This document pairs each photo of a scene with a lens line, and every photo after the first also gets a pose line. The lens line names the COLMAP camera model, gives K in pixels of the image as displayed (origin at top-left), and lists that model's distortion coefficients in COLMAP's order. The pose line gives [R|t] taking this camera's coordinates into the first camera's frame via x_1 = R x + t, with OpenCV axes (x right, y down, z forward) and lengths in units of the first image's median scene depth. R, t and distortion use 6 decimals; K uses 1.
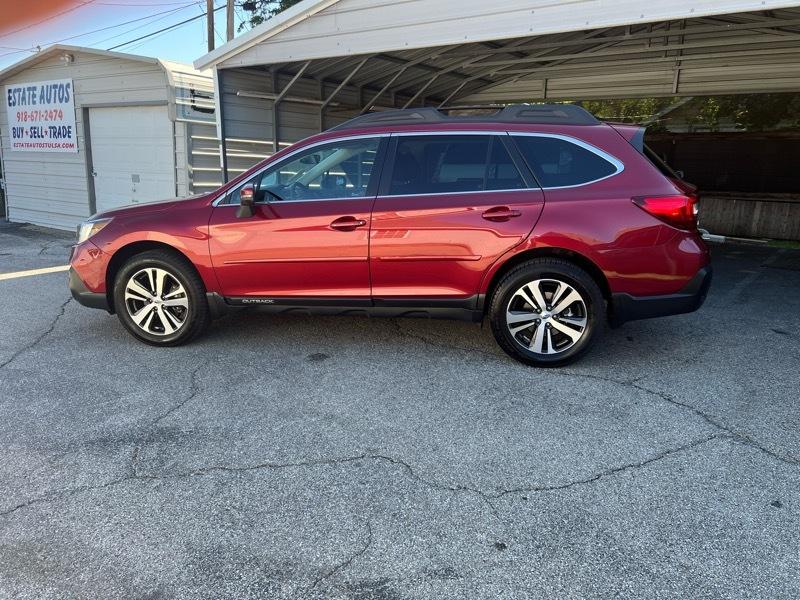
lens RADIAL K [[600.7, 0, 407.3], [0, 600.7, 300.5], [0, 0, 1]] dist [0.056821, -0.059992]
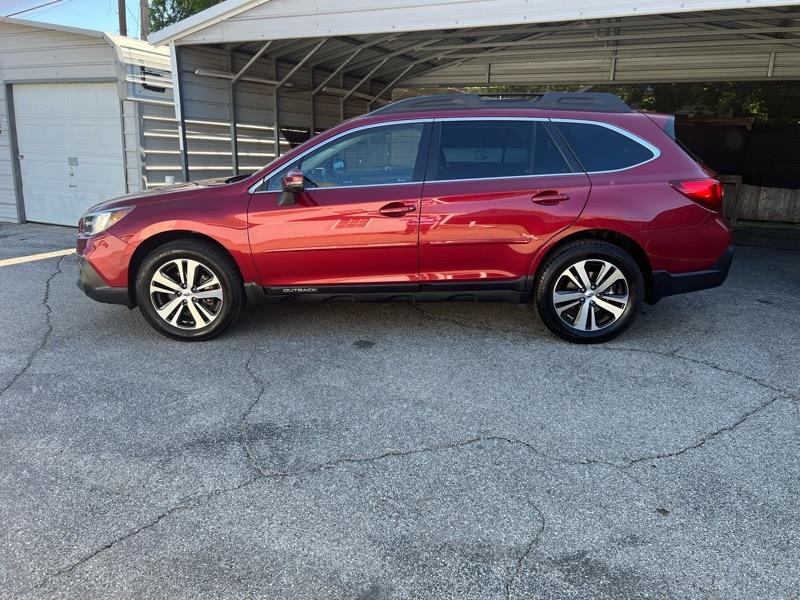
lens RADIAL K [[600.7, 0, 408.1], [0, 600.7, 293.2], [0, 0, 1]] dist [0.056821, -0.059992]
pose [[0.986860, -0.035616, 0.157606, -0.224360], [0.032838, 0.999257, 0.020194, -0.007723], [-0.158208, -0.014753, 0.987296, 0.009653]]
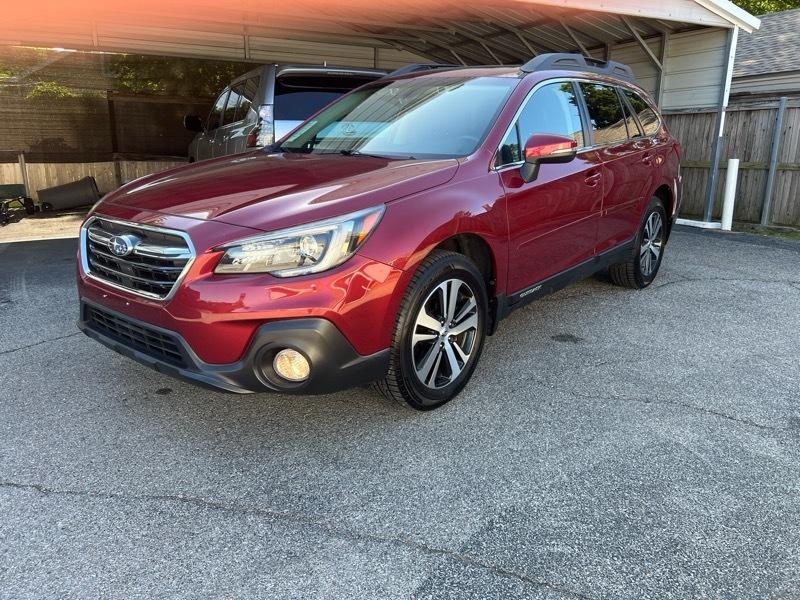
lens RADIAL K [[600.7, 0, 401.6], [0, 600.7, 299.1], [0, 0, 1]] dist [0.056821, -0.059992]
pose [[0.475912, -0.231363, 0.848516, -0.957016], [0.197698, 0.968230, 0.153121, -0.135849], [-0.856985, 0.094878, 0.506532, 0.740780]]
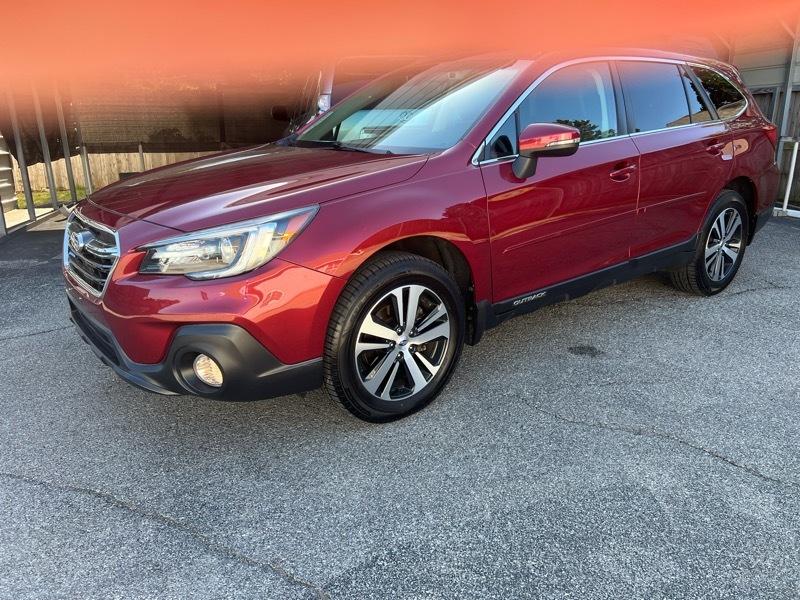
lens RADIAL K [[600.7, 0, 402.5], [0, 600.7, 303.7], [0, 0, 1]] dist [0.056821, -0.059992]
pose [[0.652901, -0.232625, 0.720837, -0.827141], [0.187502, 0.971689, 0.143747, -0.117499], [-0.733869, 0.041306, 0.678034, 0.627572]]
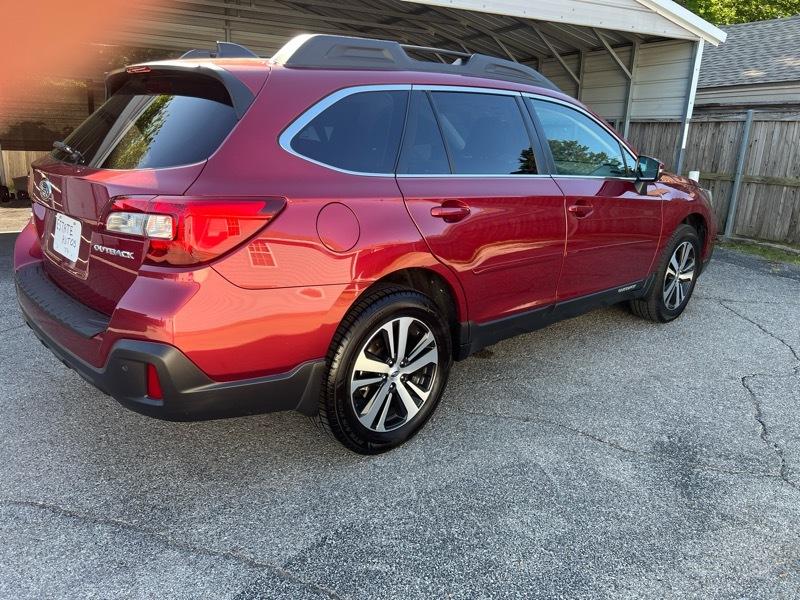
lens RADIAL K [[600.7, 0, 399.4], [0, 600.7, 294.3], [0, 0, 1]] dist [0.056821, -0.059992]
pose [[0.488845, -0.222380, 0.843550, -0.912067], [0.166401, 0.972979, 0.160069, -0.146288], [-0.856353, 0.062119, 0.512641, 0.621475]]
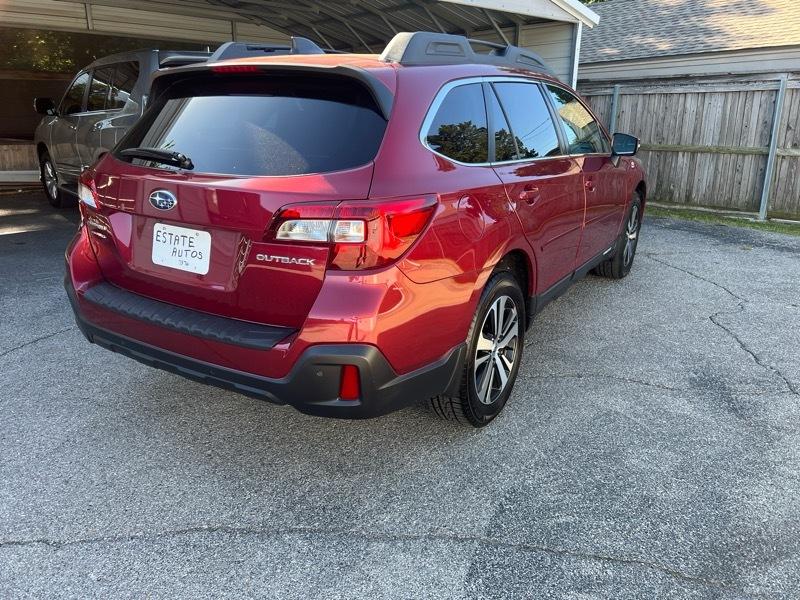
lens RADIAL K [[600.7, 0, 400.3], [0, 600.7, 289.5], [0, 0, 1]] dist [0.056821, -0.059992]
pose [[0.239445, -0.287060, 0.927503, -1.028439], [0.213701, 0.947448, 0.238064, -0.208591], [-0.947100, 0.141205, 0.288207, 0.833816]]
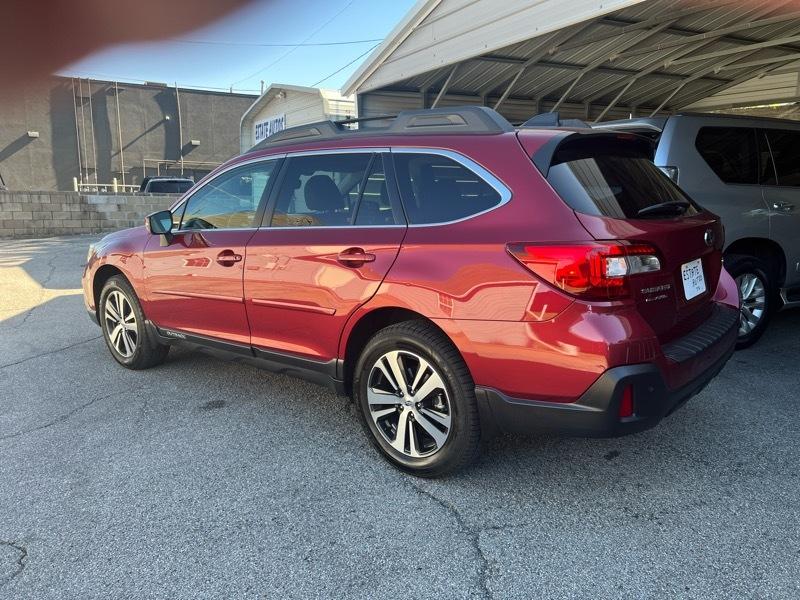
lens RADIAL K [[600.7, 0, 402.6], [0, 600.7, 304.1], [0, 0, 1]] dist [0.056821, -0.059992]
pose [[0.872151, 0.088163, -0.481227, 0.501011], [-0.101059, 0.994880, -0.000887, -0.079791], [0.478685, 0.049406, 0.876596, 0.331691]]
